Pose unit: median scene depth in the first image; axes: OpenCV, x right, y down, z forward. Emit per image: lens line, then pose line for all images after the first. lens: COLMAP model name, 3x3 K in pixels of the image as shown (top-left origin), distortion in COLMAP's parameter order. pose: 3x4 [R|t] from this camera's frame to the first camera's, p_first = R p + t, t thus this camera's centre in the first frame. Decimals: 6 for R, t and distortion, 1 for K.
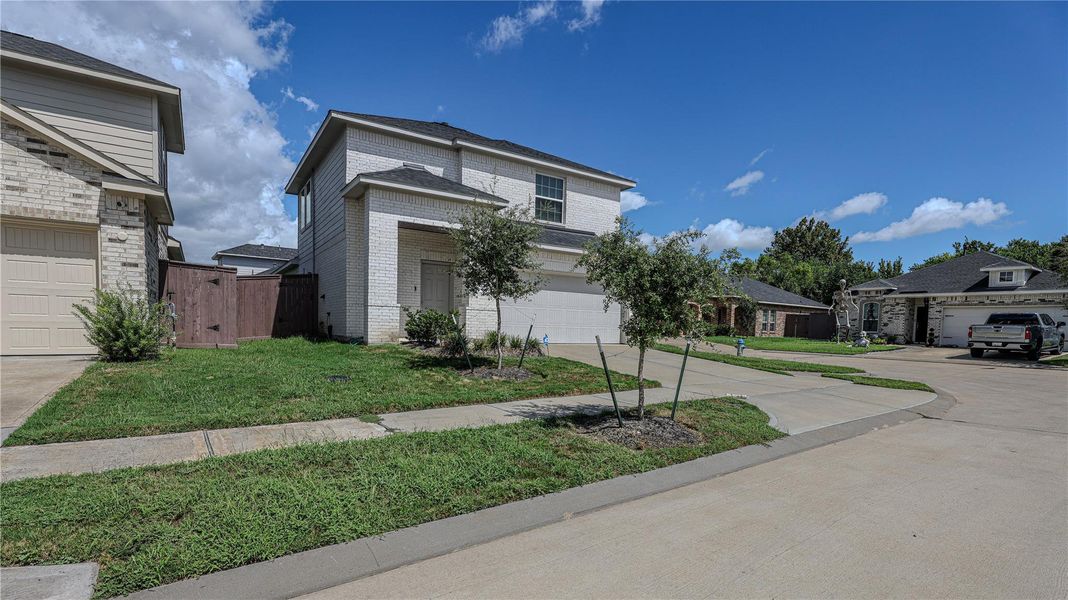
lens RADIAL K [[490.4, 0, 524.7], [0, 490.4, 357.8], [0, 0, 1]] dist [0.001162, 0.000757]
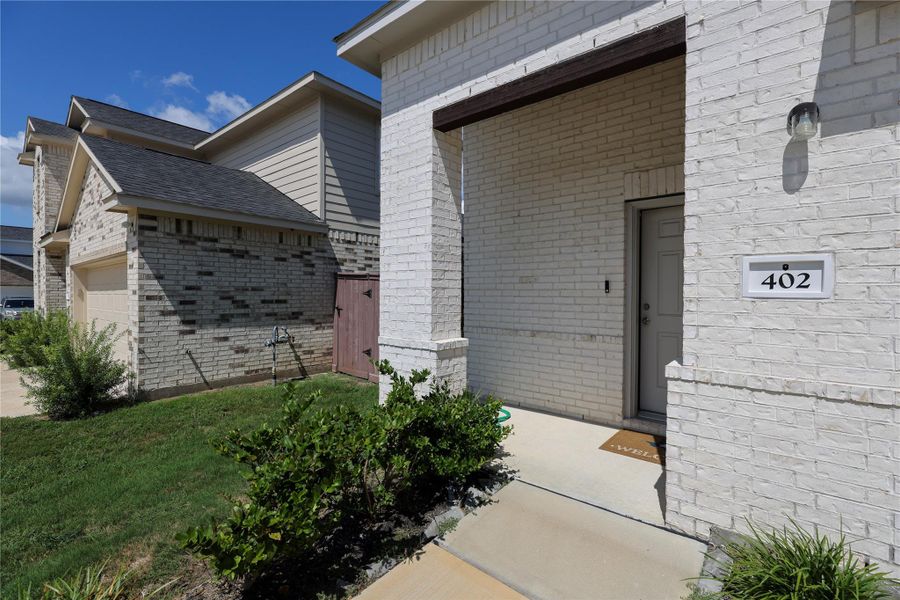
lens RADIAL K [[405.3, 0, 451.7], [0, 405.3, 296.8], [0, 0, 1]] dist [-0.000050, -0.000054]
pose [[0.299656, -0.016835, -0.953899, 0.024958], [-0.059066, 0.997599, -0.036161, -0.130811], [0.952217, 0.067179, 0.297942, 0.908925]]
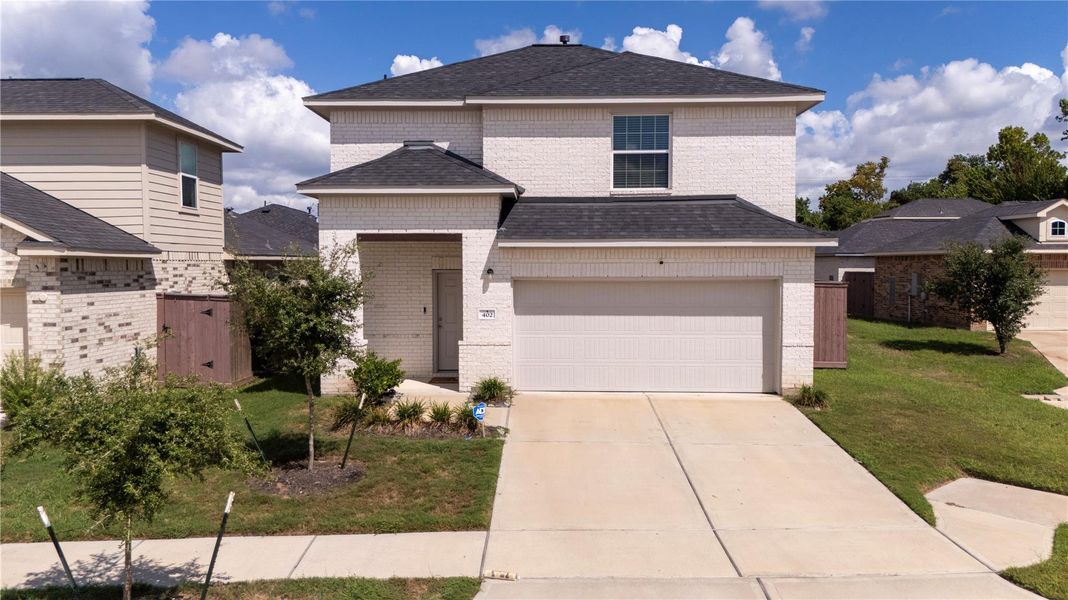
lens RADIAL K [[766.6, 0, 533.8], [0, 766.6, 303.6], [0, 0, 1]] dist [0.019499, -0.011514]
pose [[0.835801, -0.001037, -0.549031, 0.600109], [-0.011183, 0.999759, -0.018914, -0.147548], [0.548919, 0.021948, 0.835588, 0.161399]]
